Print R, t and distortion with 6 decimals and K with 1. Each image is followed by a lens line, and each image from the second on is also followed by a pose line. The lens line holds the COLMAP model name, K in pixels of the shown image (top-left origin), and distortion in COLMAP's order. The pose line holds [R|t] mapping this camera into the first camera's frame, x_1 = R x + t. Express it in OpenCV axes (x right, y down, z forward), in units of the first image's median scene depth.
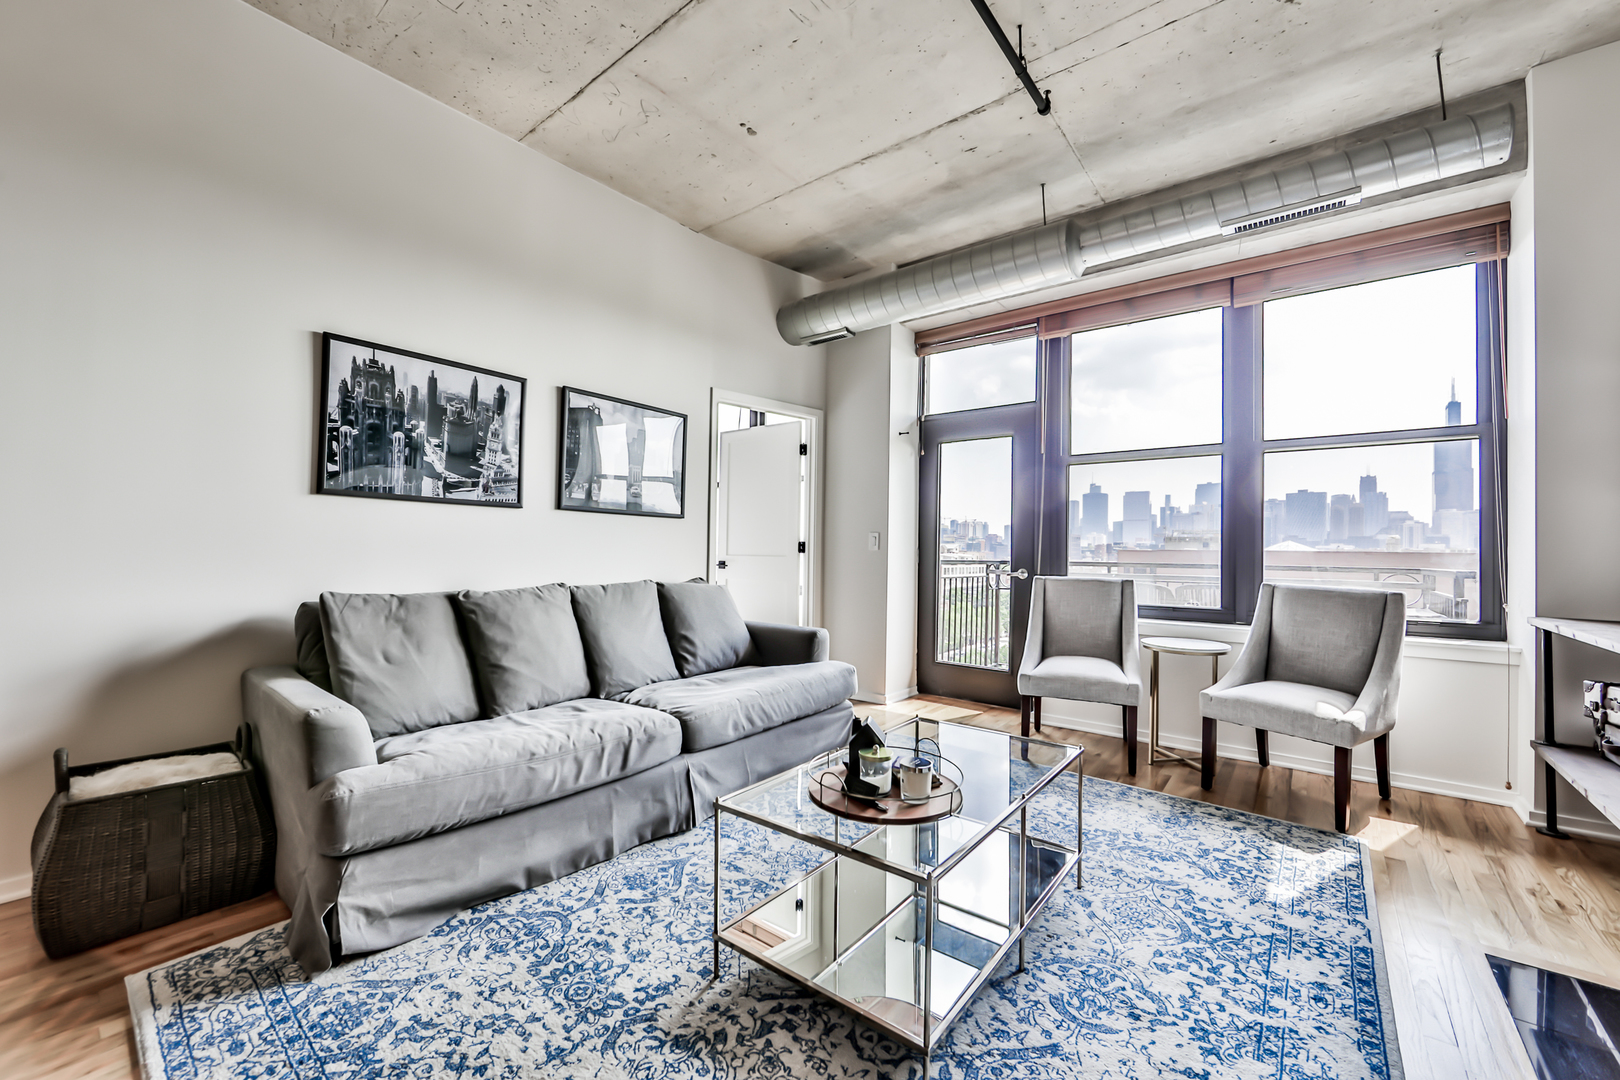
lens RADIAL K [[645.0, 0, 799.8], [0, 645.0, 541.5], [0, 0, 1]] dist [-0.007169, 0.000358]
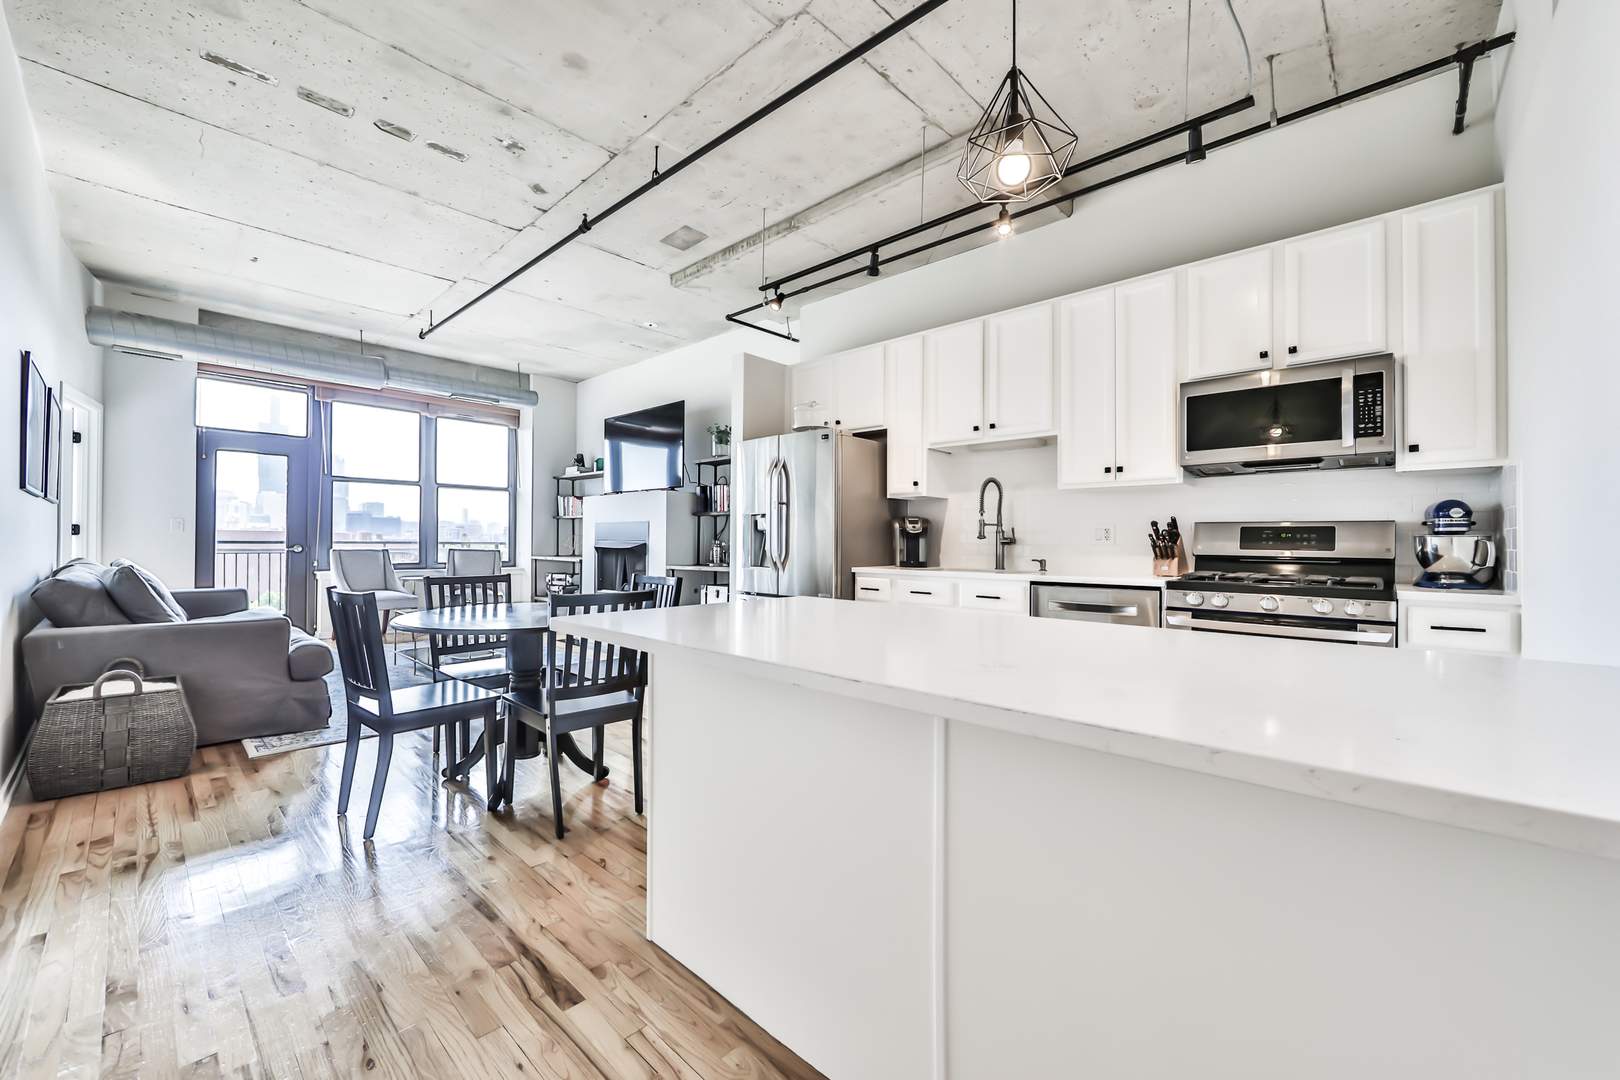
lens RADIAL K [[635.2, 0, 801.8], [0, 635.2, 539.2], [0, 0, 1]] dist [-0.009606, 0.000591]
pose [[0.071928, -0.009546, 0.997364, -1.560551], [-0.021853, 0.999699, 0.011144, -0.022229], [-0.997170, -0.022597, 0.071698, -0.439479]]
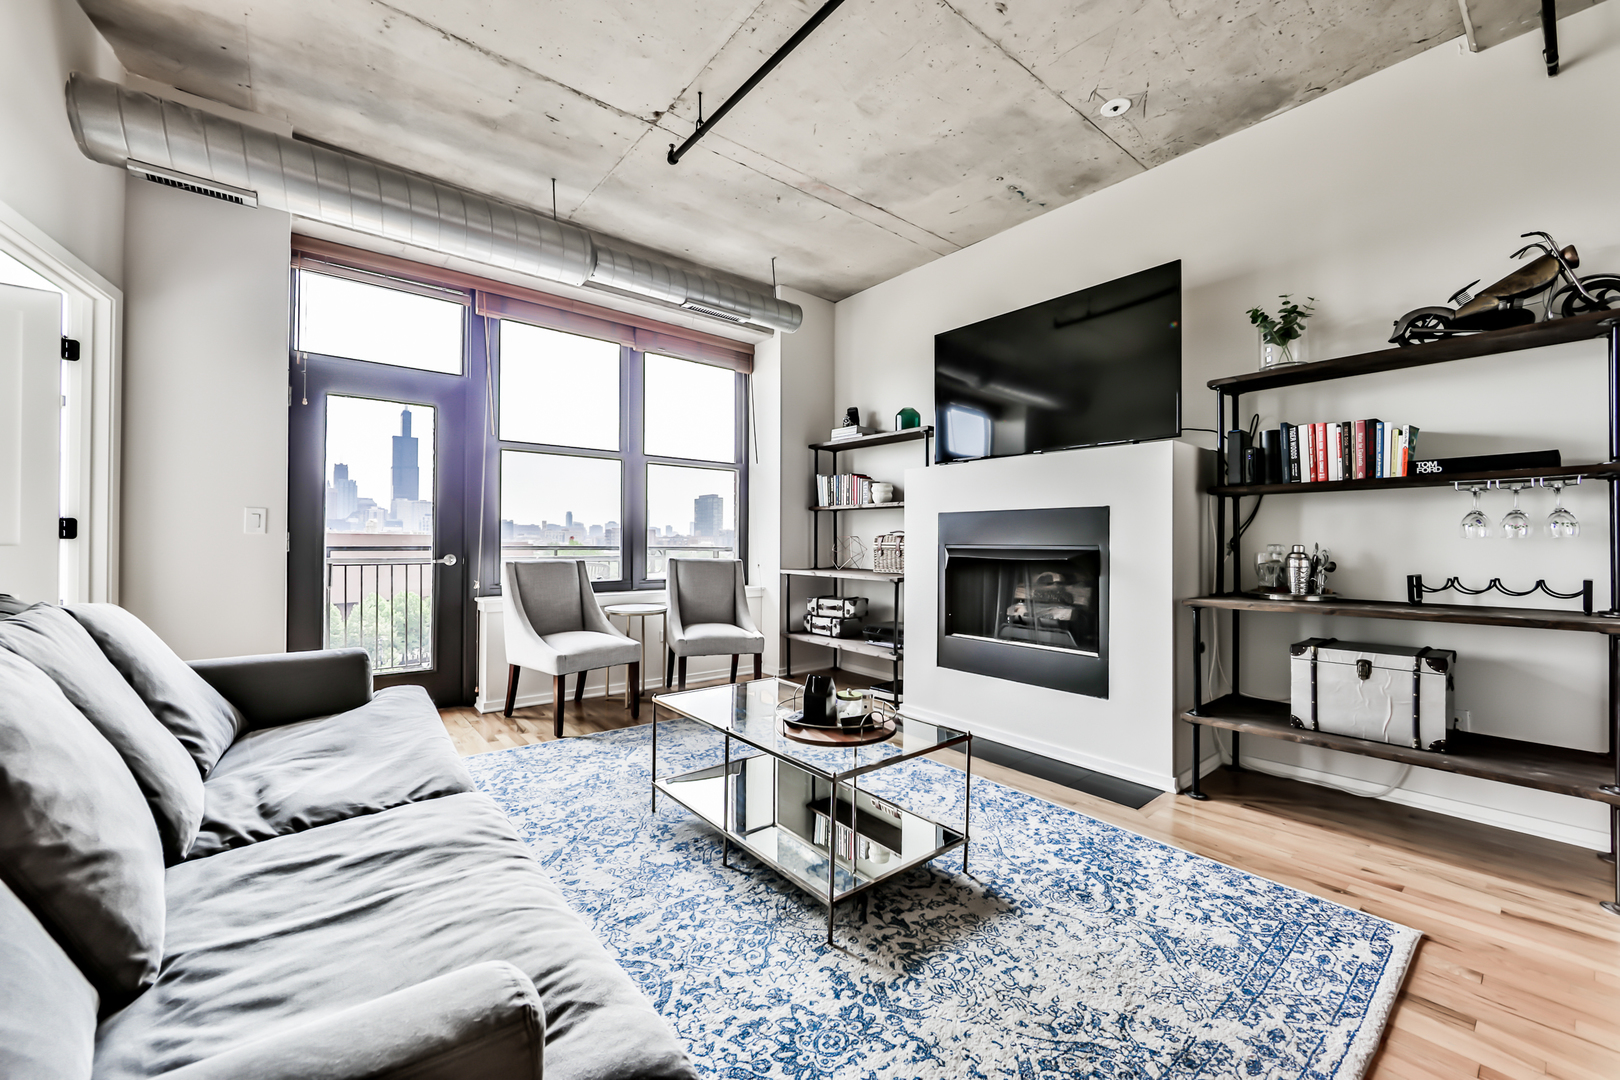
lens RADIAL K [[635.2, 0, 801.8], [0, 635.2, 539.2], [0, 0, 1]] dist [-0.009606, 0.000591]
pose [[0.207562, -0.007923, 0.978190, -0.641622], [-0.016682, 0.999793, 0.011638, 0.001981], [-0.978080, -0.018734, 0.207387, 0.470802]]
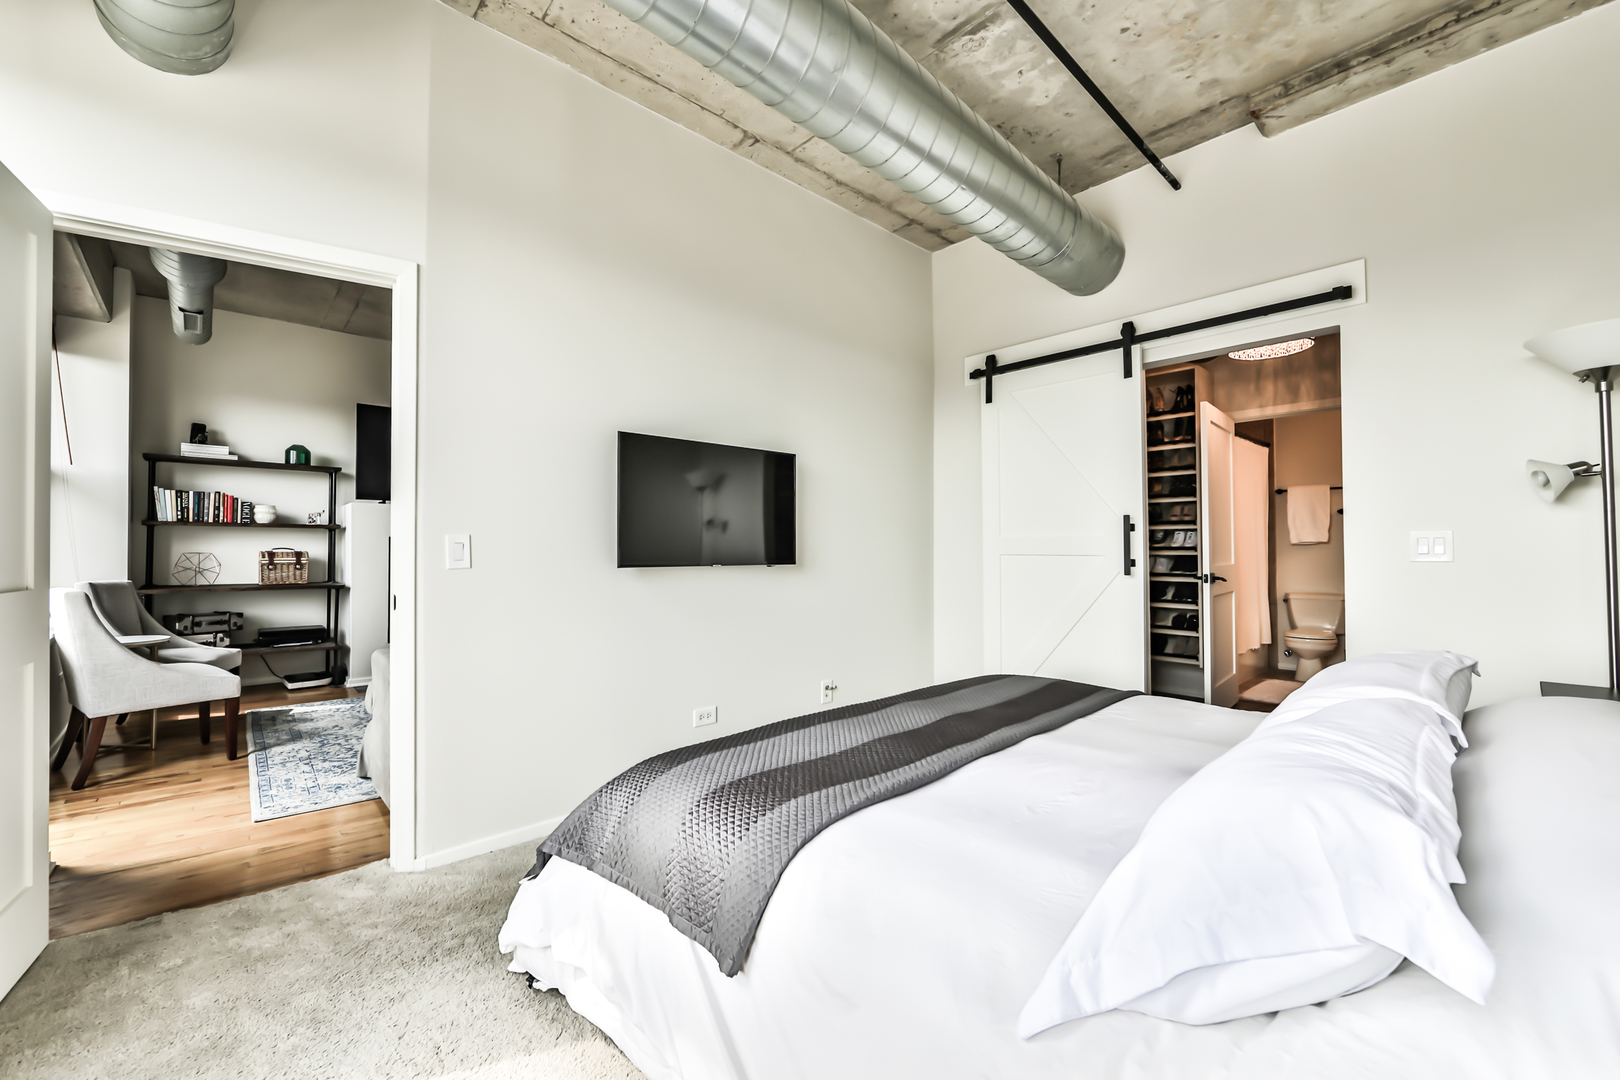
lens RADIAL K [[635.2, 0, 801.8], [0, 635.2, 539.2], [0, 0, 1]] dist [-0.009606, 0.000591]
pose [[-0.990233, -0.013274, 0.138790, -0.776340], [-0.017562, 0.999404, -0.029717, -0.001315], [-0.138313, -0.031864, -0.989876, 2.140517]]
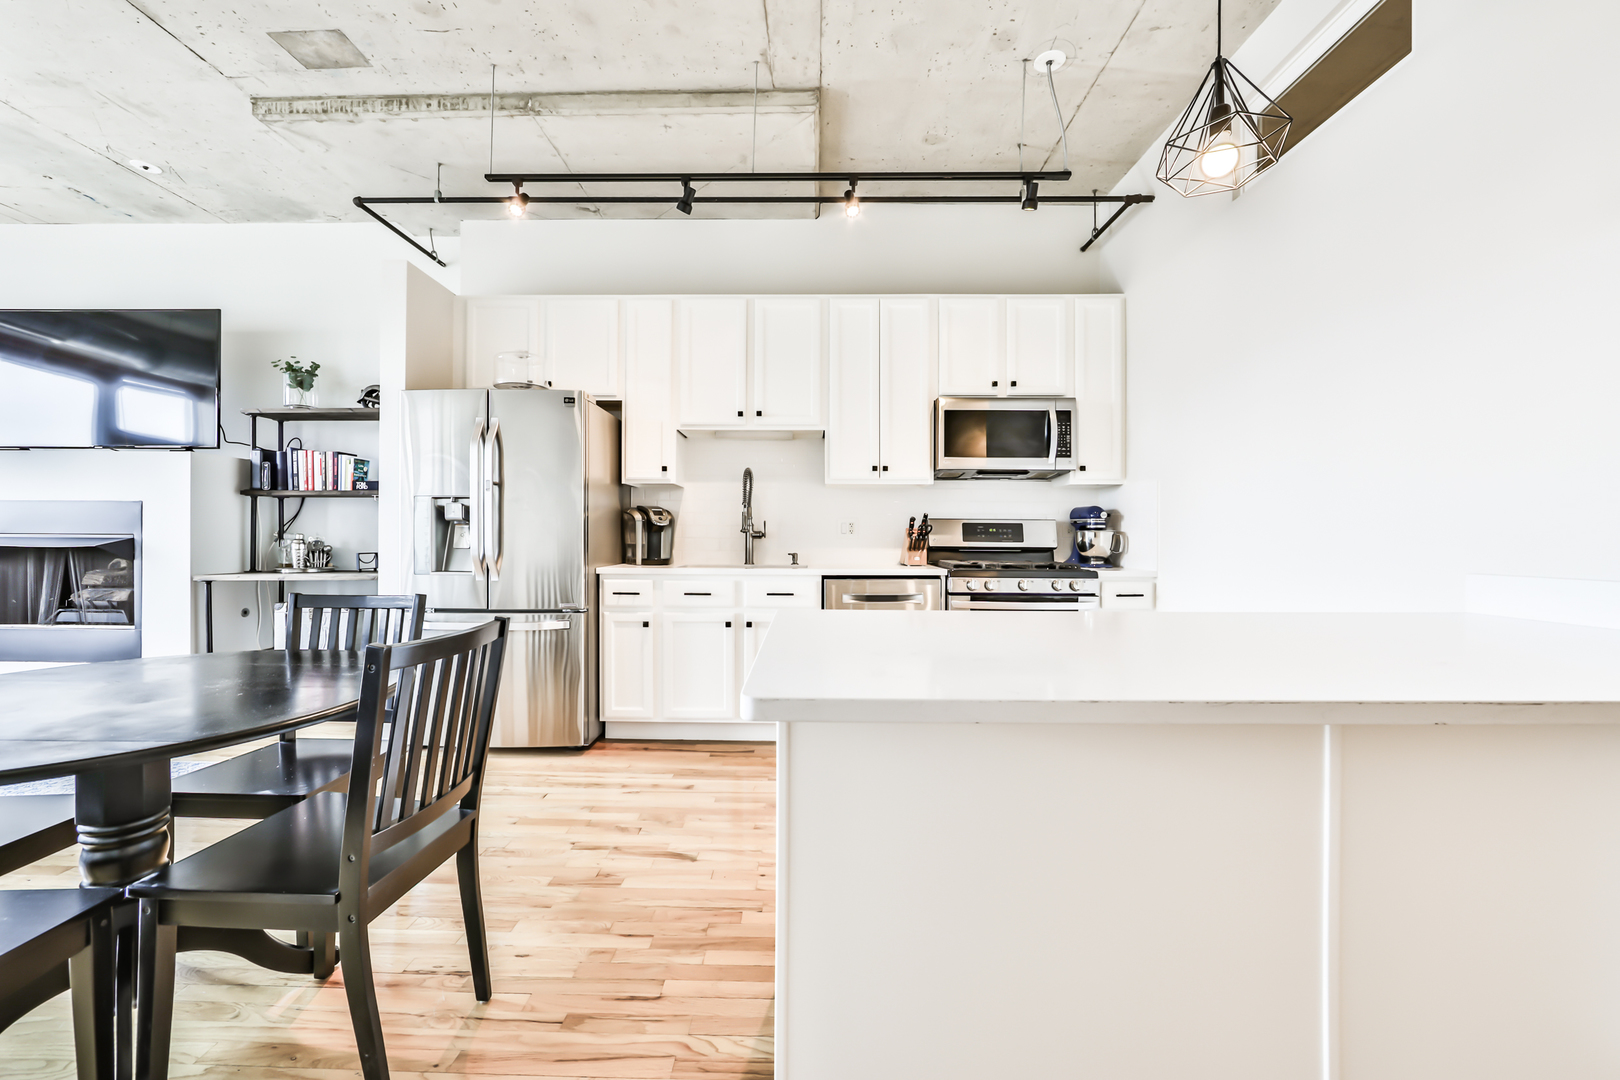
lens RADIAL K [[635.2, 0, 801.8], [0, 635.2, 539.2], [0, 0, 1]] dist [-0.009606, 0.000591]
pose [[-0.617739, -0.018771, 0.786159, -1.266786], [-0.025195, 0.999674, 0.004072, -0.011289], [-0.785980, -0.017292, -0.618010, -0.046415]]
